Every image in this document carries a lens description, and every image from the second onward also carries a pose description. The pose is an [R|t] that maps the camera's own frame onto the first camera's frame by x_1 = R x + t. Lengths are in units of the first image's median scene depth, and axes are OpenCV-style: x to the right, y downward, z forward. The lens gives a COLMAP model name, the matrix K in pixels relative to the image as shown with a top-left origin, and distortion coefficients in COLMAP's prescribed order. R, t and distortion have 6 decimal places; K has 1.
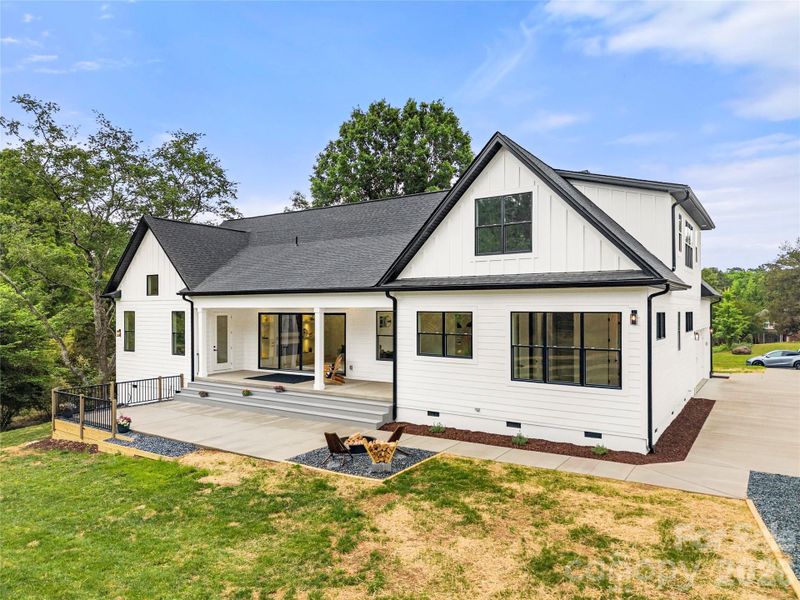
lens RADIAL K [[556.8, 0, 401.4], [0, 556.8, 305.4], [0, 0, 1]] dist [0.021011, -0.008019]
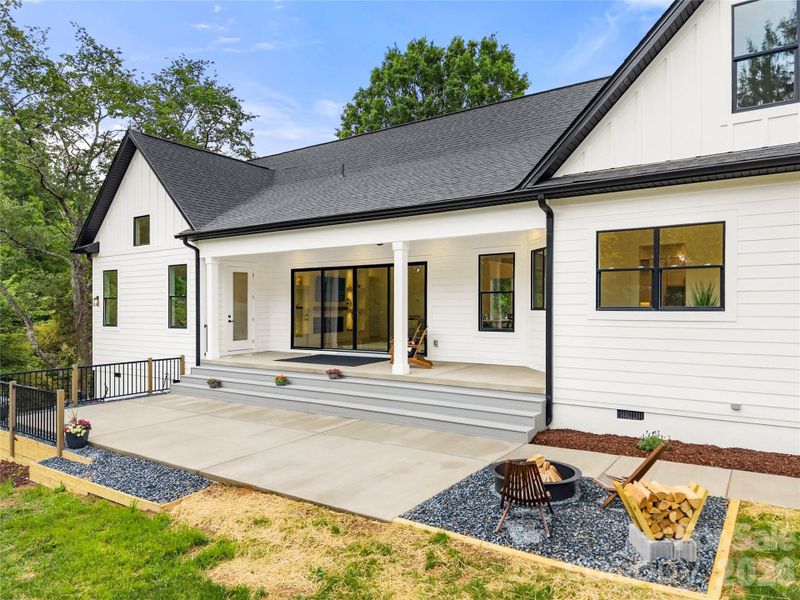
lens RADIAL K [[556.8, 0, 399.1], [0, 556.8, 294.1], [0, 0, 1]] dist [0.021011, -0.008019]
pose [[0.999938, -0.003068, -0.010664, -0.124646], [0.002889, 0.999856, -0.016704, 0.062752], [0.010713, 0.016672, 0.999804, 0.330228]]
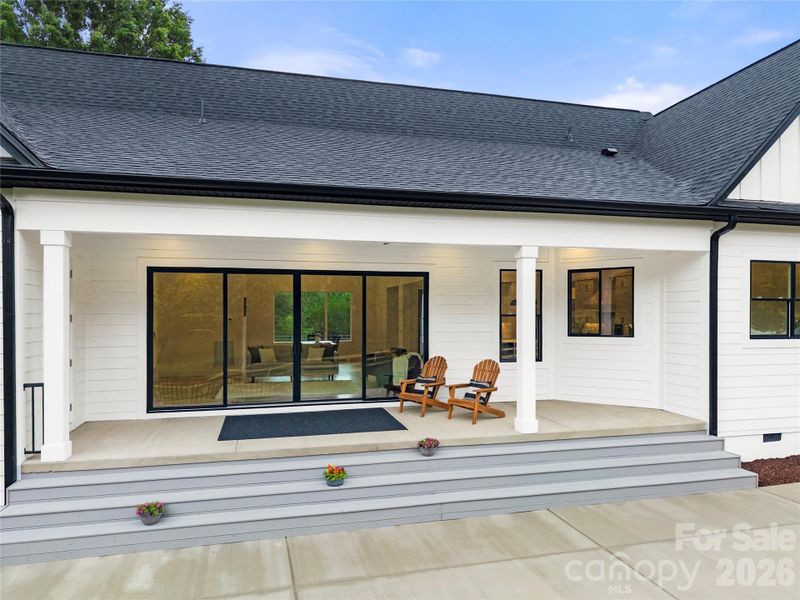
lens RADIAL K [[556.8, 0, 406.5], [0, 556.8, 308.8], [0, 0, 1]] dist [0.021011, -0.008019]
pose [[0.653002, 0.006848, 0.757325, -0.477703], [-0.003183, 0.999975, -0.006297, 0.048859], [-0.757350, 0.001702, 0.653007, 0.678041]]
